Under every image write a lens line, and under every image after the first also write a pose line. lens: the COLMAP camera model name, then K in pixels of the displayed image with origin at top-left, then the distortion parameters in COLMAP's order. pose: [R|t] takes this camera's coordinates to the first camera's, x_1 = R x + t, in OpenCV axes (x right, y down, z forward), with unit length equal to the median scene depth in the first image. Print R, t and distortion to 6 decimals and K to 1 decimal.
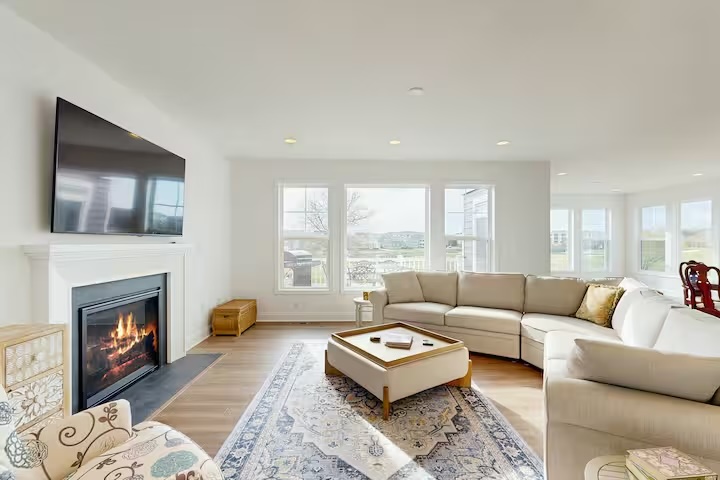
lens RADIAL K [[312.4, 0, 360.7], [0, 312.4, 242.4], [0, 0, 1]] dist [-0.000926, -0.000007]
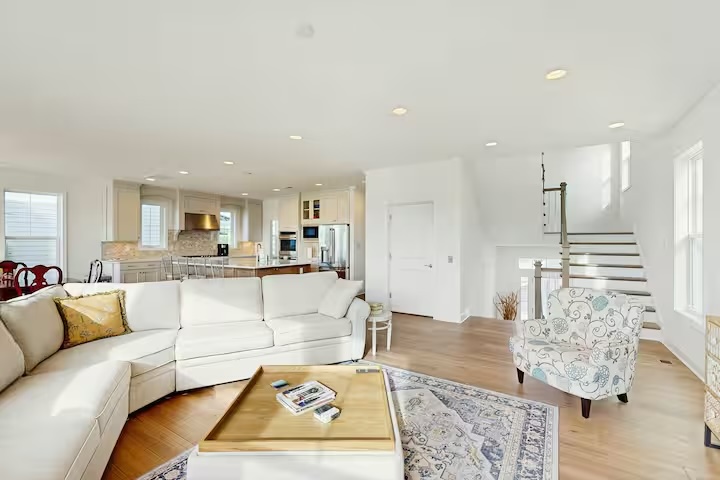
lens RADIAL K [[312.4, 0, 359.3], [0, 312.4, 243.1], [0, 0, 1]] dist [-0.000926, -0.000007]
pose [[-0.832488, 0.003801, 0.554031, -0.433663], [0.001270, 0.999987, -0.004951, 0.009477], [-0.554042, -0.003418, -0.832482, 2.003459]]
